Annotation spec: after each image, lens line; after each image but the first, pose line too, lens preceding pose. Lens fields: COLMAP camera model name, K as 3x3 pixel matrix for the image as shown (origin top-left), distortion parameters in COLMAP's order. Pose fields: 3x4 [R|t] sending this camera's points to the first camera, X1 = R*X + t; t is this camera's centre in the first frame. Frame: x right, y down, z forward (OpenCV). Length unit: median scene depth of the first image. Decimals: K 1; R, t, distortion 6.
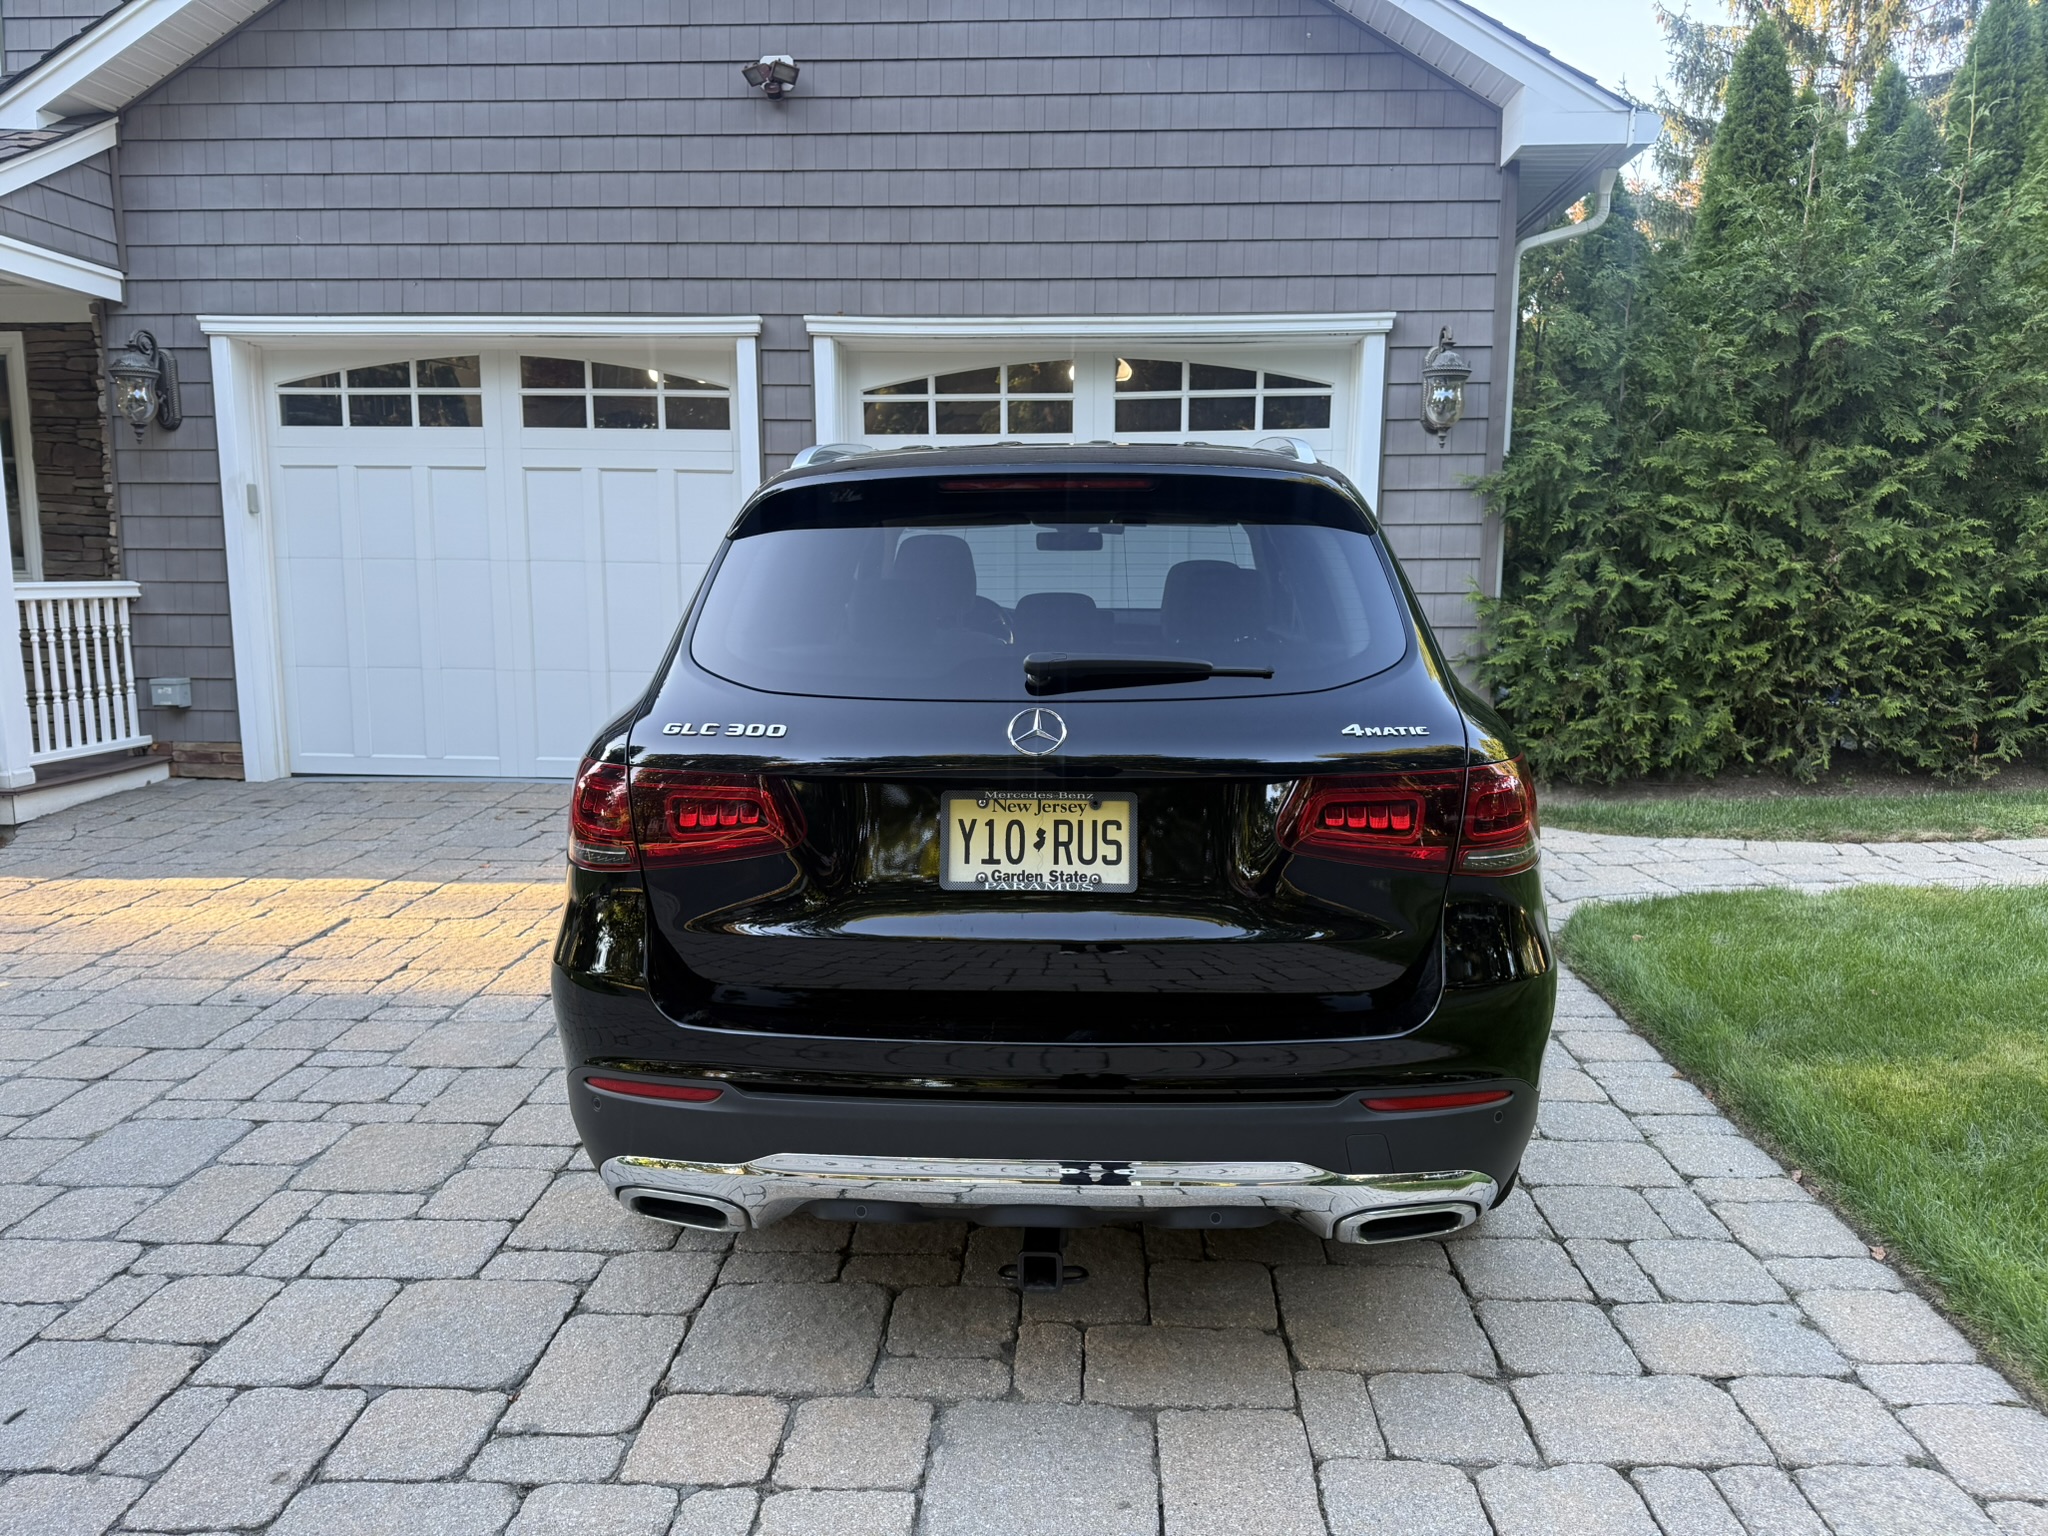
lens RADIAL K [[1424.7, 0, 1016.8], [0, 1424.7, 772.0], [0, 0, 1]] dist [0.000765, -0.005060]
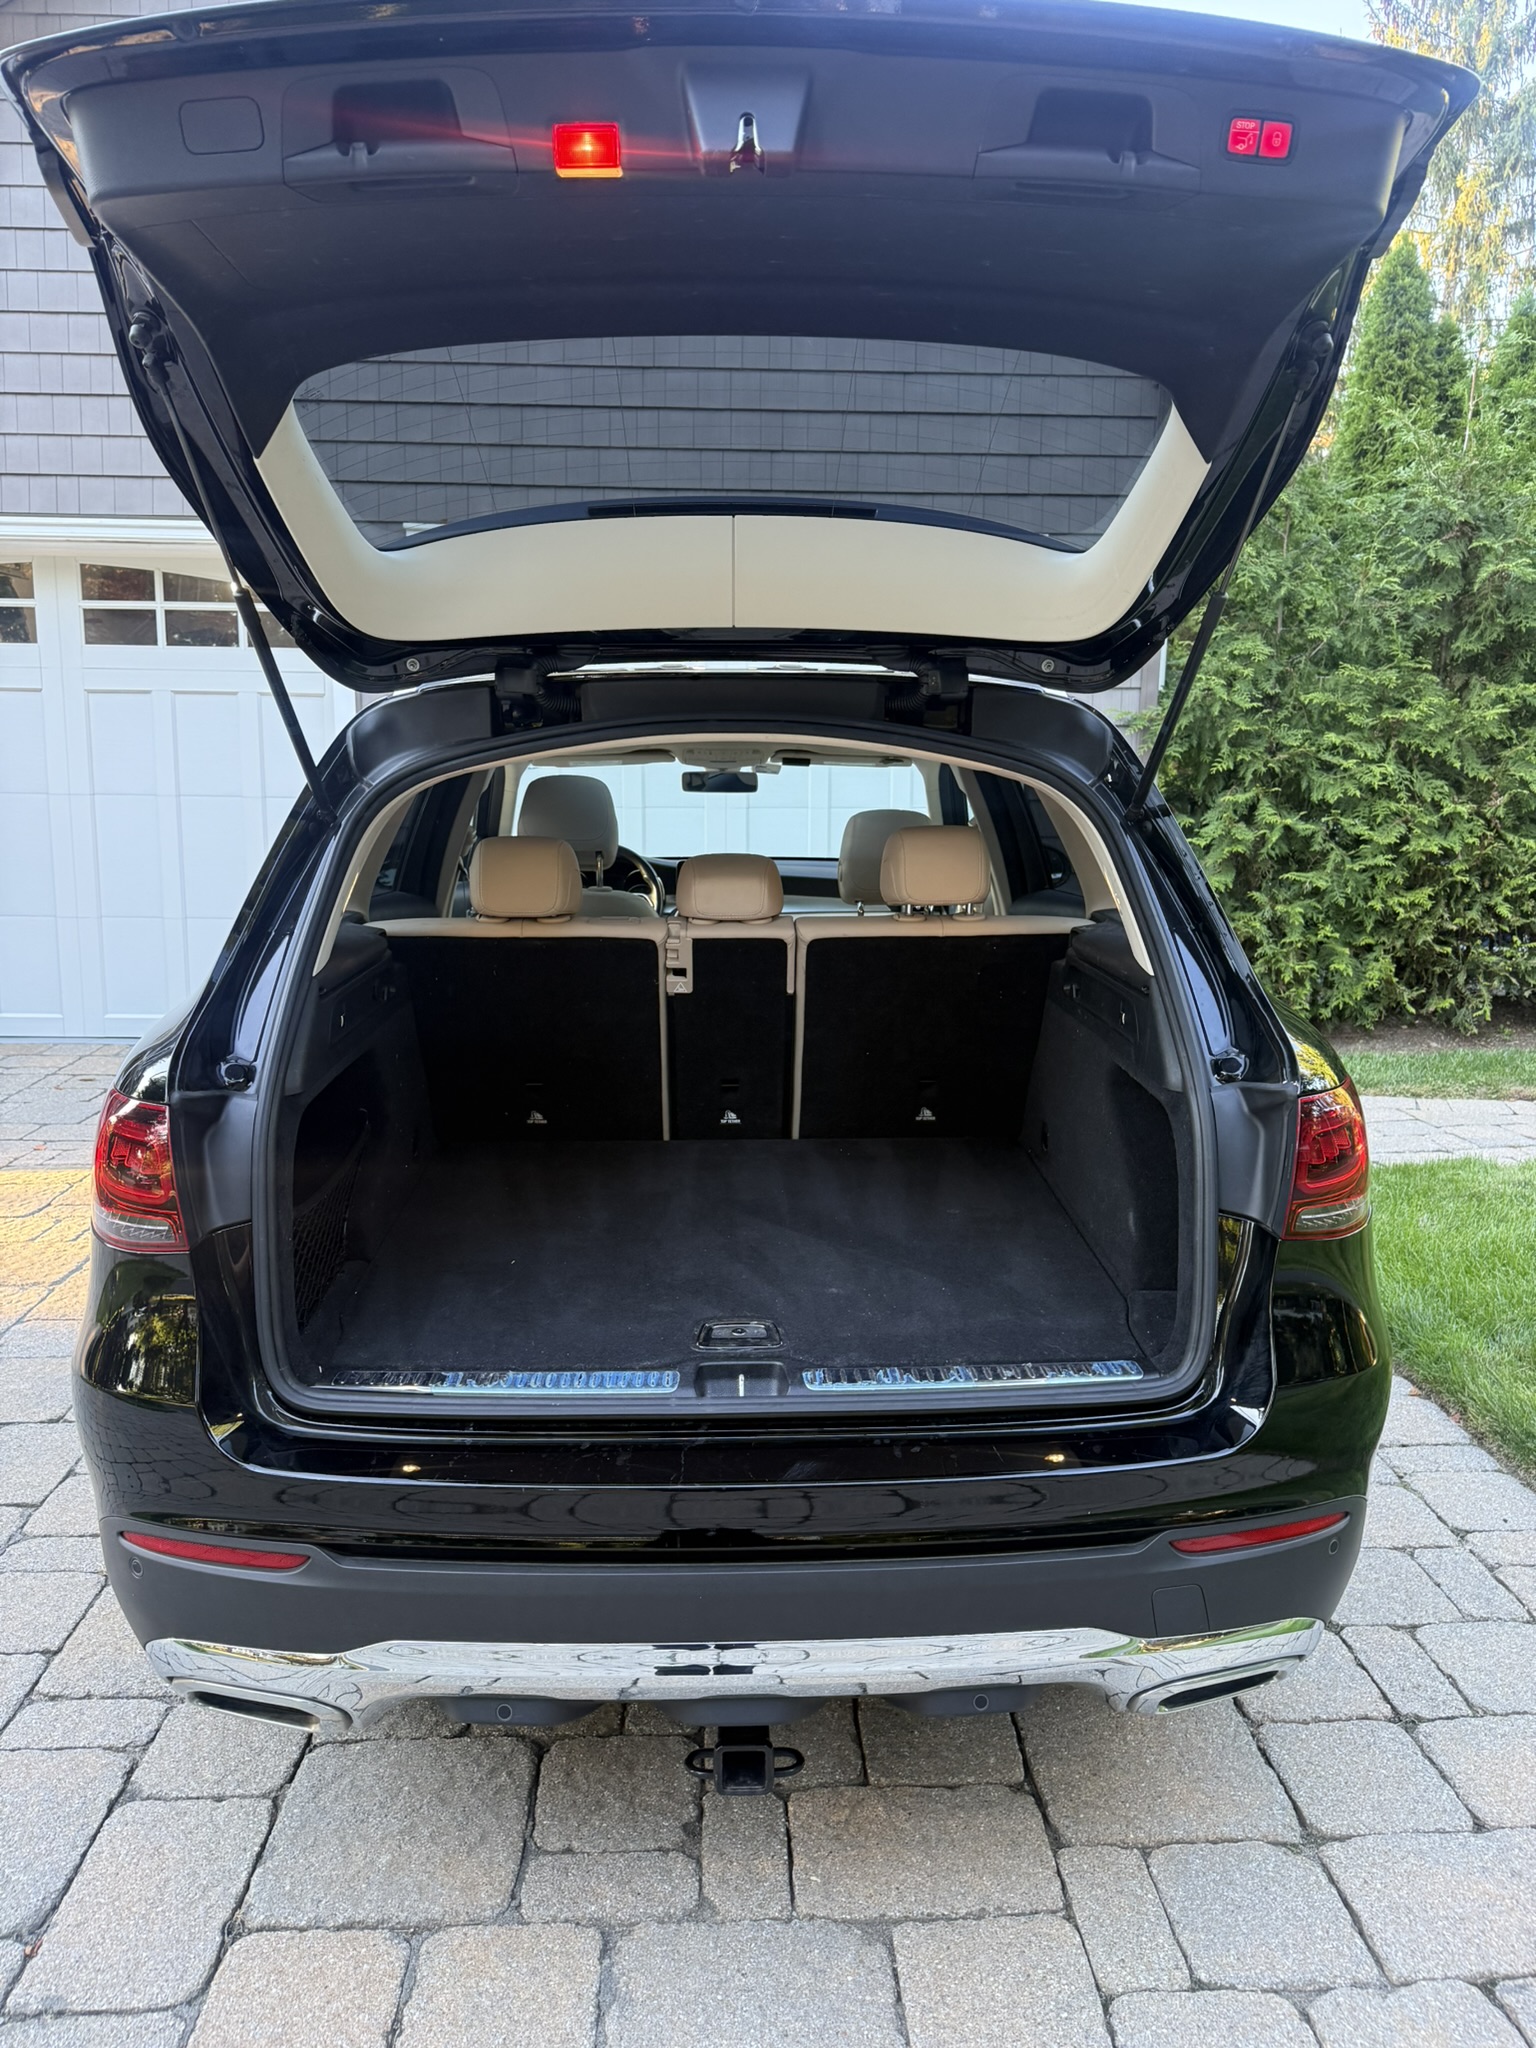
lens RADIAL K [[1424.7, 0, 751.2], [0, 1424.7, 1035.3], [0, 0, 1]] dist [0.000765, -0.005060]
pose [[0.996085, -0.009258, 0.087914, -0.028513], [0.007194, 0.999692, 0.023766, -0.037784], [-0.088106, -0.023040, 0.995845, 0.169455]]
